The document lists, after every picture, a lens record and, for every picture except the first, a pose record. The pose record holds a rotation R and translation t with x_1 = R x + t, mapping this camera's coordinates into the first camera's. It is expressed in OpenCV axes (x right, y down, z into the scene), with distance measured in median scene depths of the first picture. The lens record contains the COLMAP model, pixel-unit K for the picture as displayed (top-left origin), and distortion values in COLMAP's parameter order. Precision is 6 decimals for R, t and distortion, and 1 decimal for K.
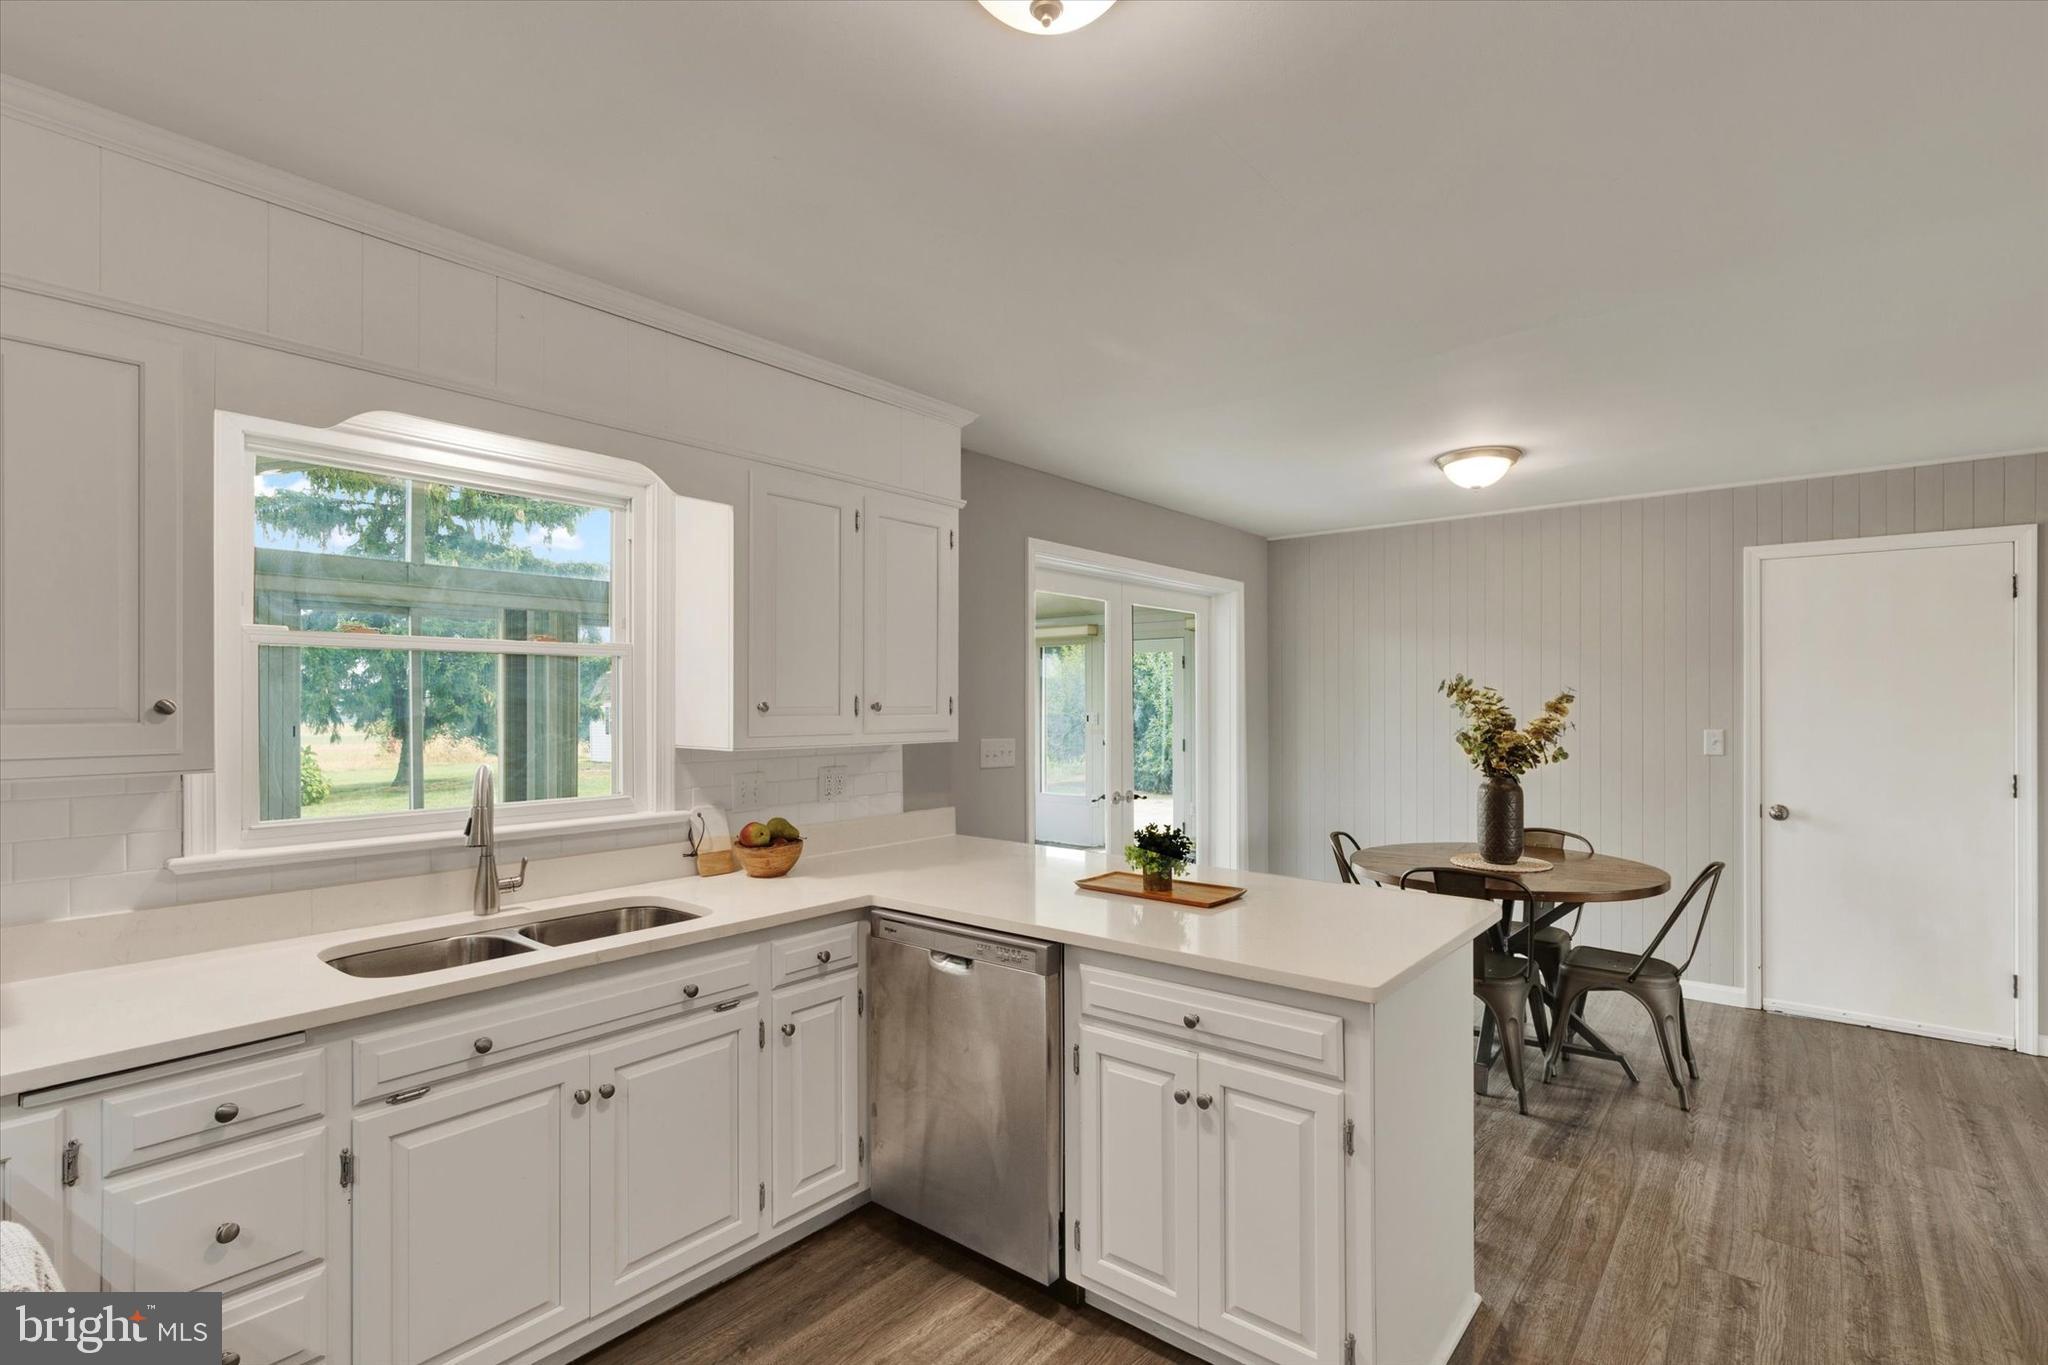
lens RADIAL K [[942.4, 0, 1029.3], [0, 942.4, 694.0], [0, 0, 1]] dist [0.001598, -0.000175]
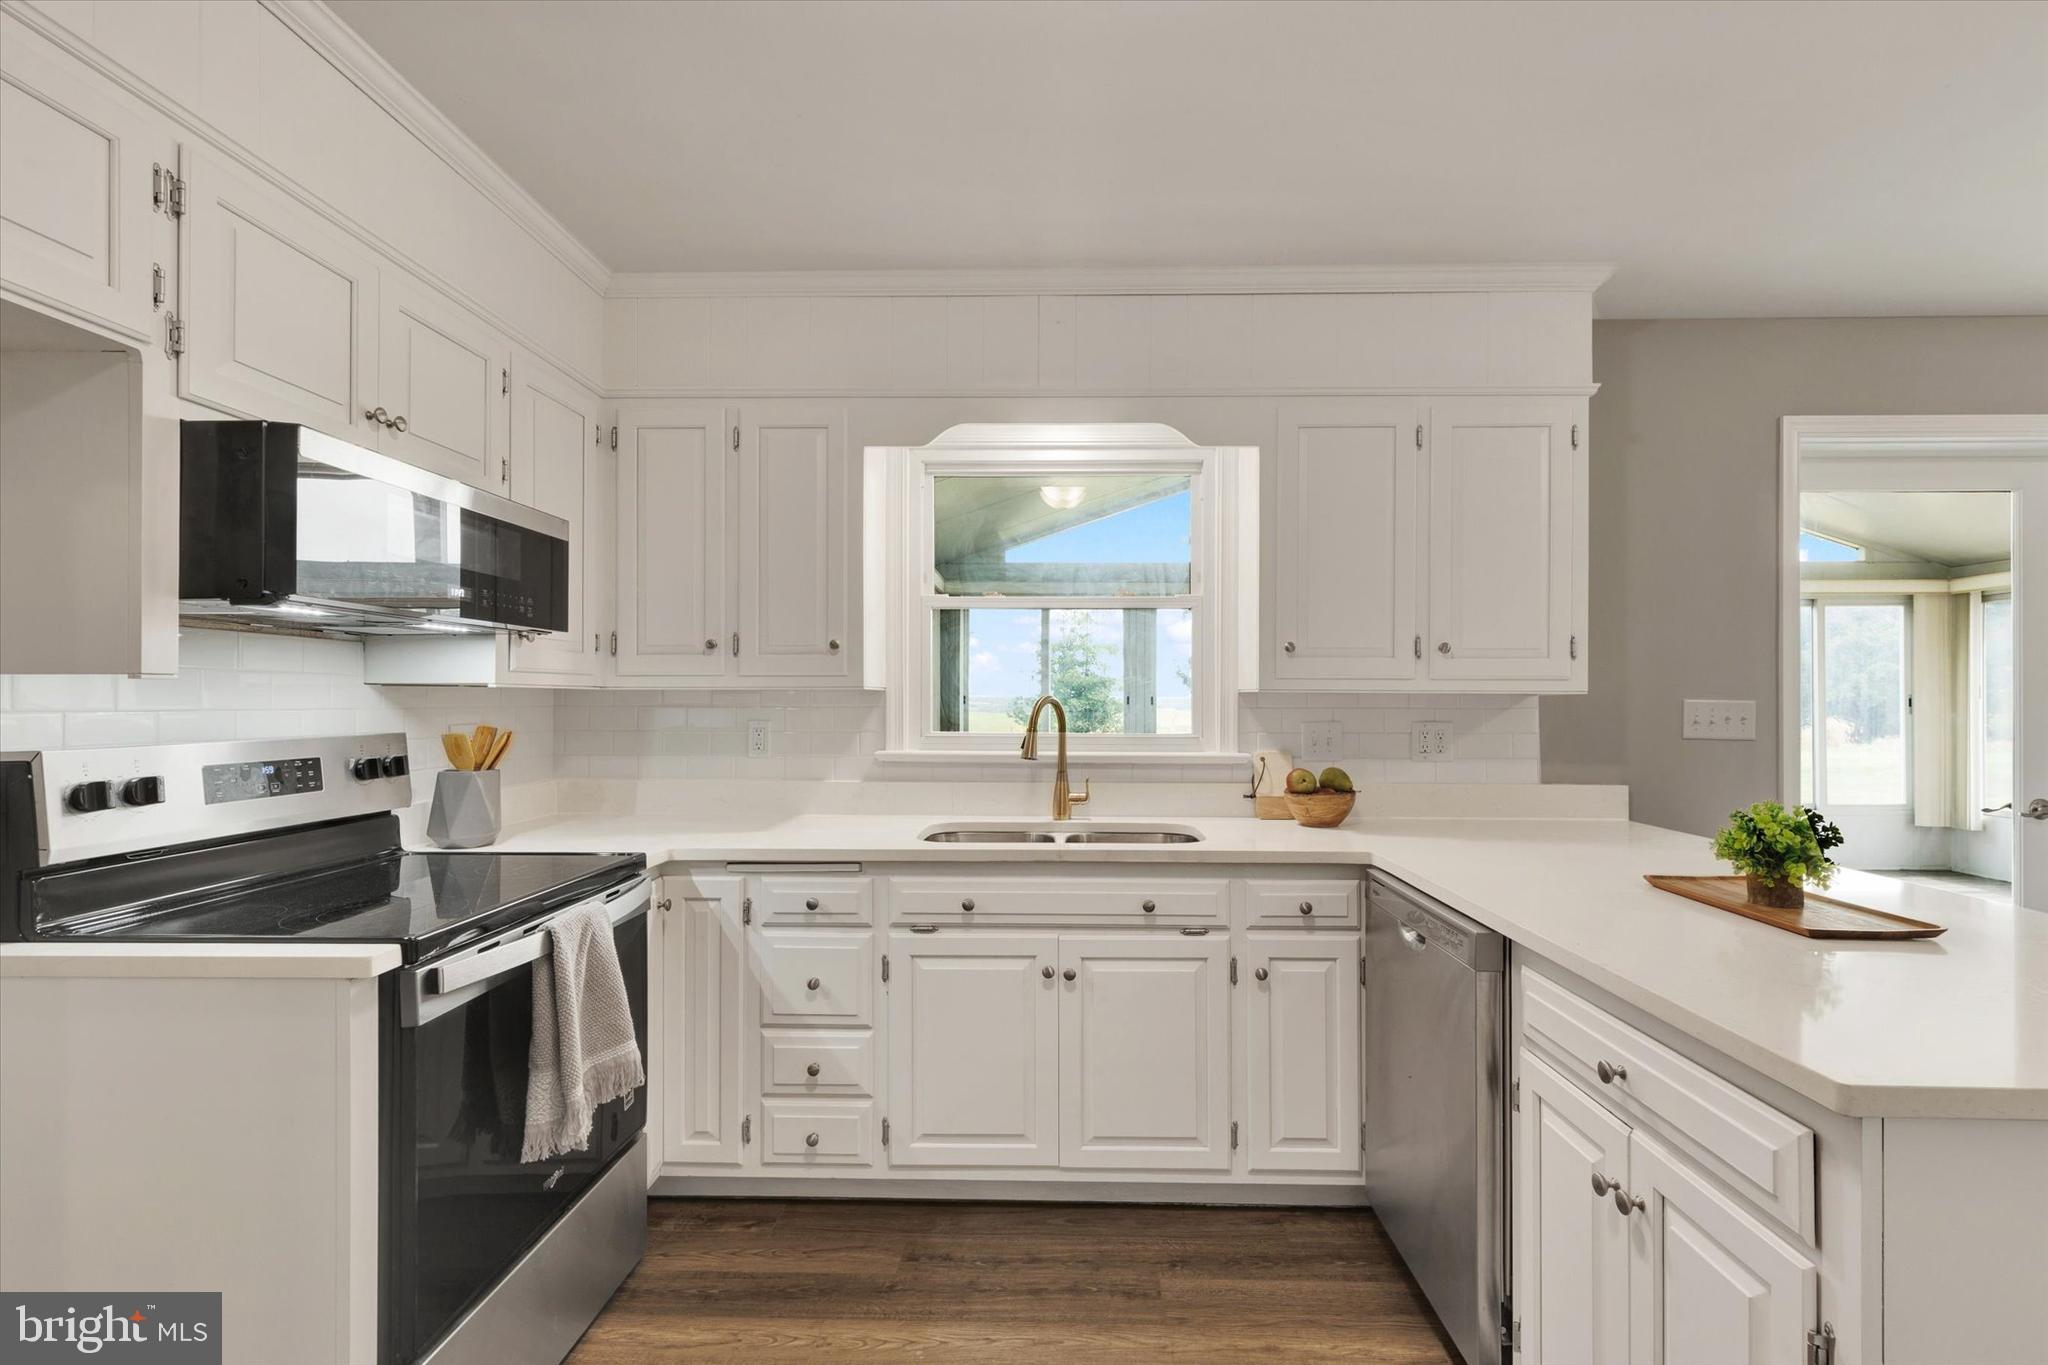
lens RADIAL K [[931.5, 0, 1053.9], [0, 931.5, 687.7], [0, 0, 1]] dist [0.000574, -0.000195]
pose [[0.618898, -0.005115, -0.785455, 0.308293], [0.002918, 0.999987, -0.004213, 0.056906], [0.785466, 0.000315, 0.618905, 0.207282]]
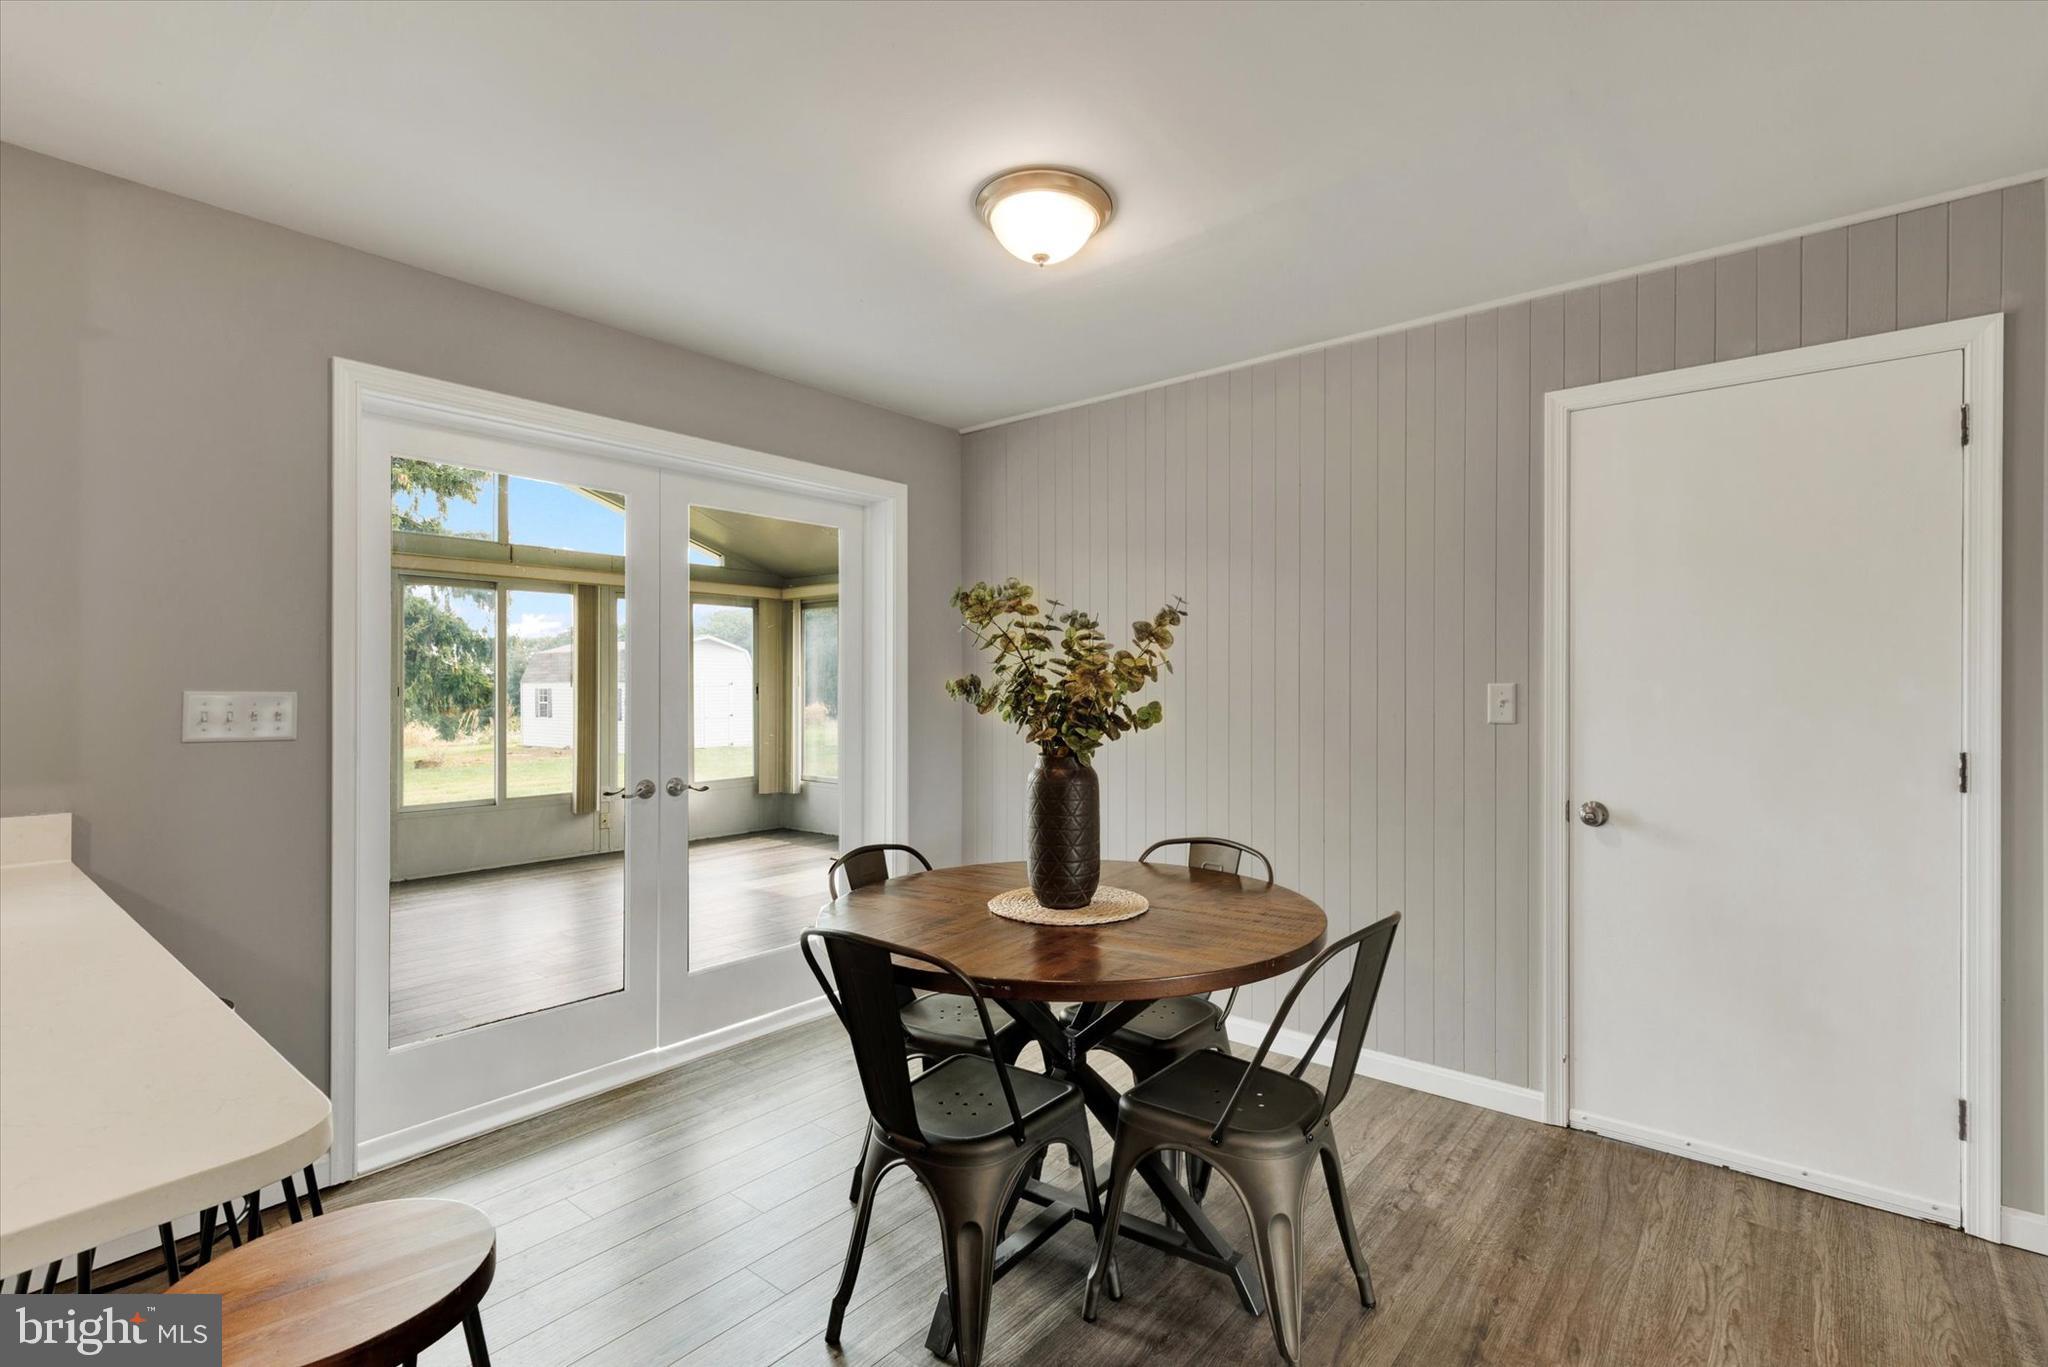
lens RADIAL K [[953.4, 0, 1024.0], [0, 953.4, 683.5], [0, 0, 1]] dist [0.007323, -0.000595]
pose [[0.999987, 0.000614, 0.005078, 0.643528], [-0.000638, 0.999988, 0.004854, 0.056464], [-0.005075, -0.004857, 0.999975, 0.573426]]
